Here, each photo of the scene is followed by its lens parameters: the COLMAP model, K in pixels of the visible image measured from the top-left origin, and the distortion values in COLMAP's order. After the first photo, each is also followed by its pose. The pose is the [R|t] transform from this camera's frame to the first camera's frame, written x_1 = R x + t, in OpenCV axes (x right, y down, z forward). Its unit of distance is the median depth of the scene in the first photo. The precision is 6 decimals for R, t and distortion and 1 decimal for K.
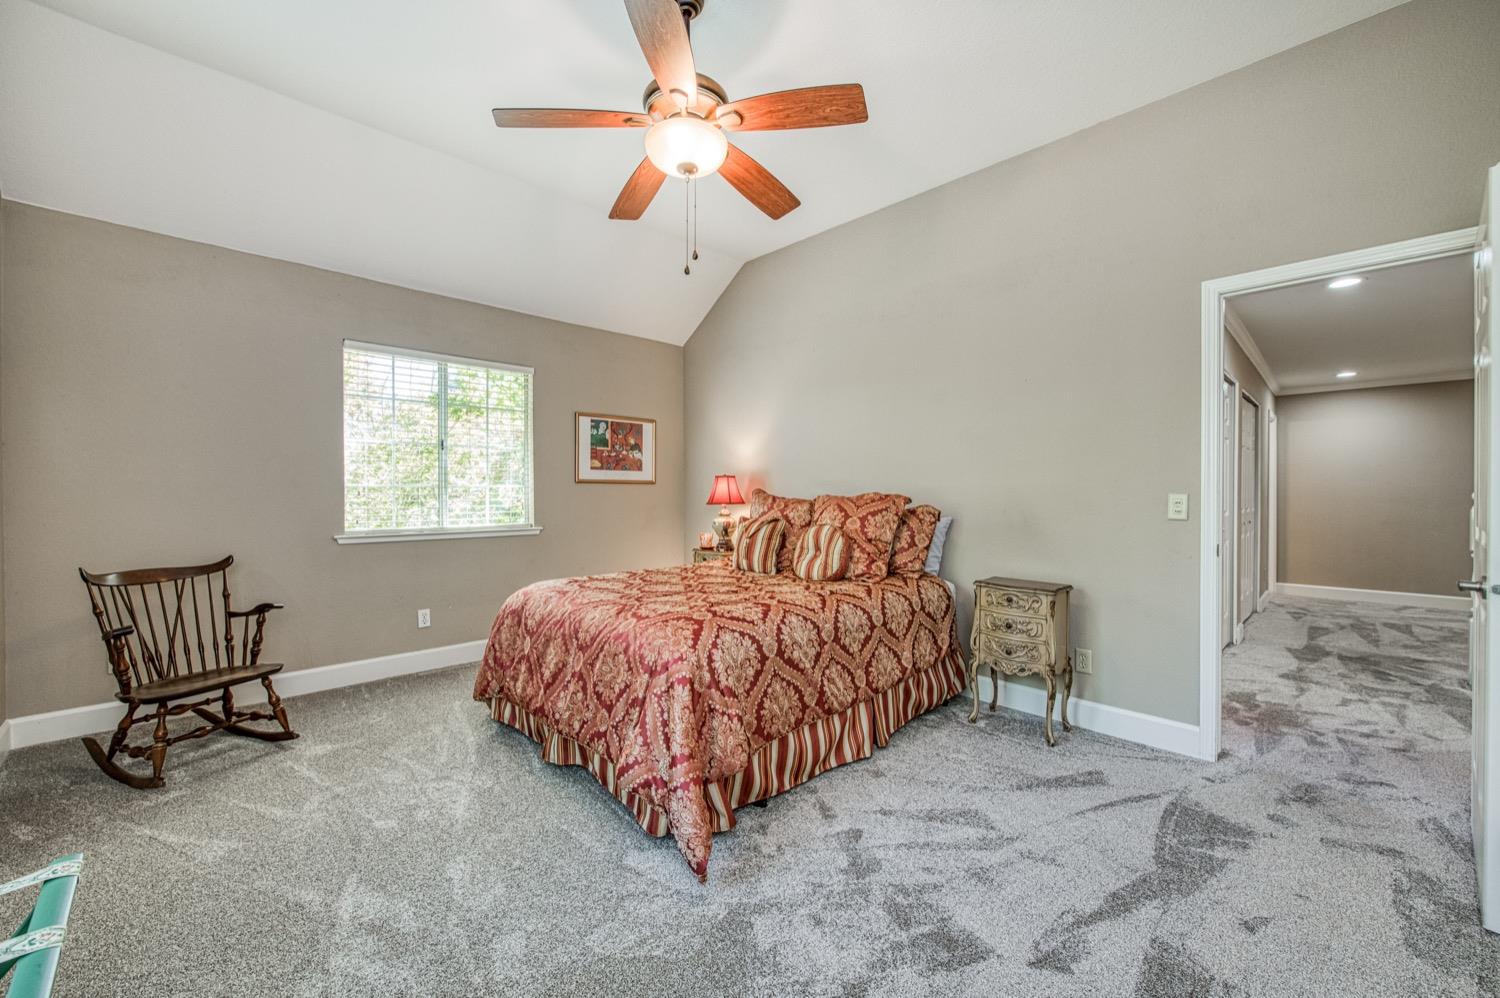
lens RADIAL K [[595.7, 0, 747.2], [0, 595.7, 493.7], [0, 0, 1]] dist [-0.017516, 0.001357]
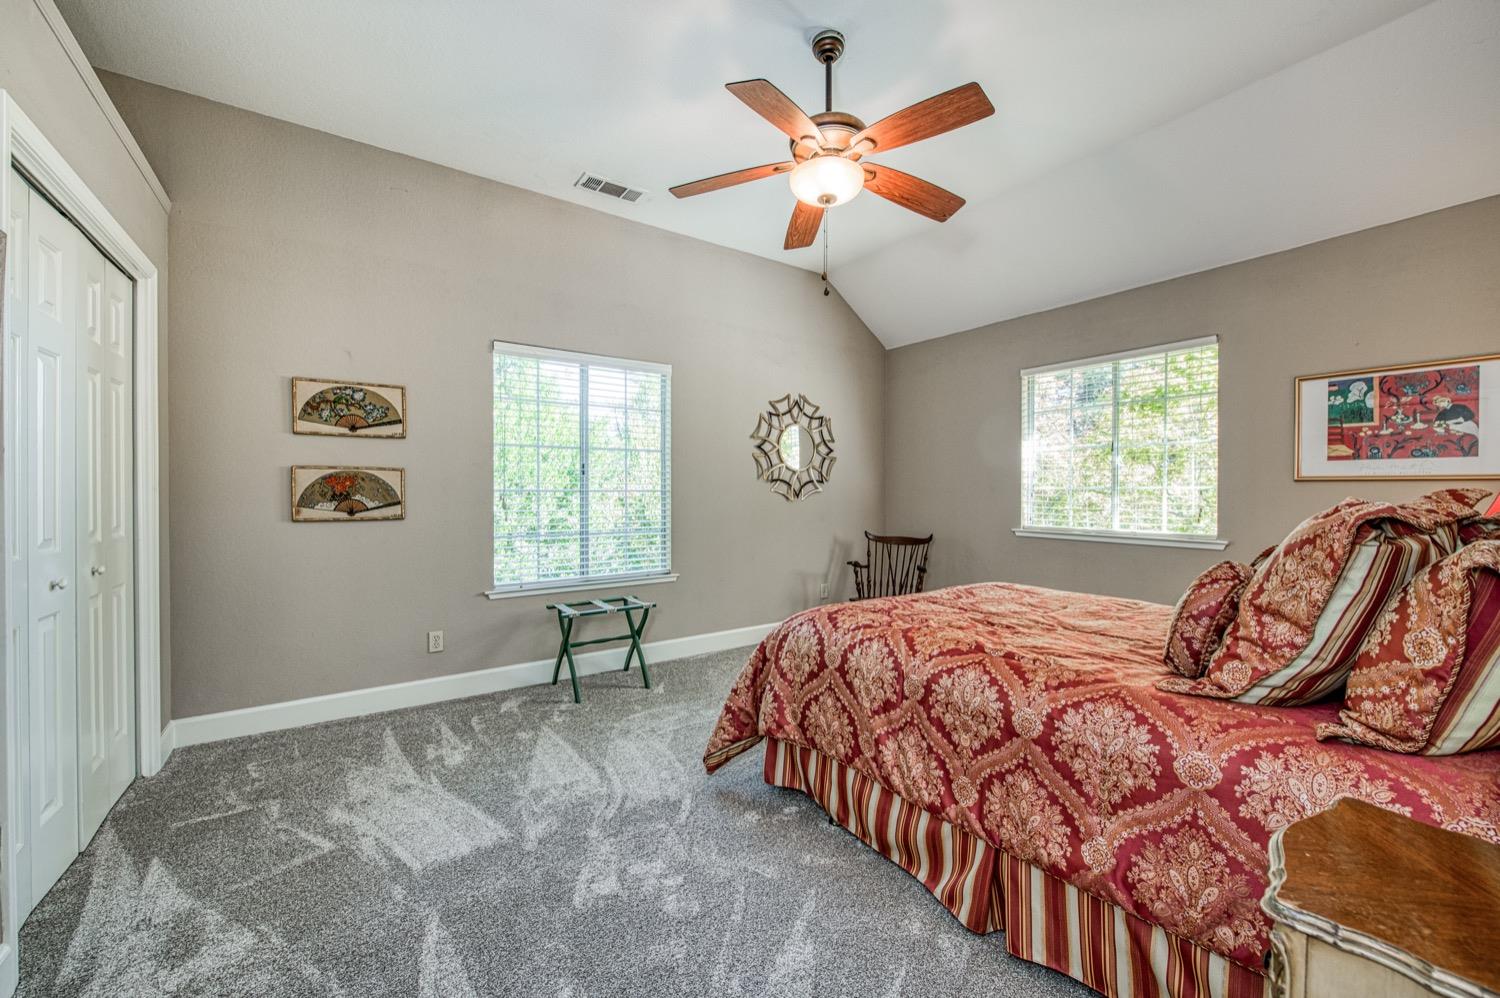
lens RADIAL K [[595.7, 0, 748.1], [0, 595.7, 495.1], [0, 0, 1]] dist [-0.017516, 0.001357]
pose [[-0.184525, 0.003874, -0.982820, 0.557138], [-0.006703, 0.999964, 0.005200, -0.002546], [0.982805, 0.007548, -0.184493, 0.585432]]
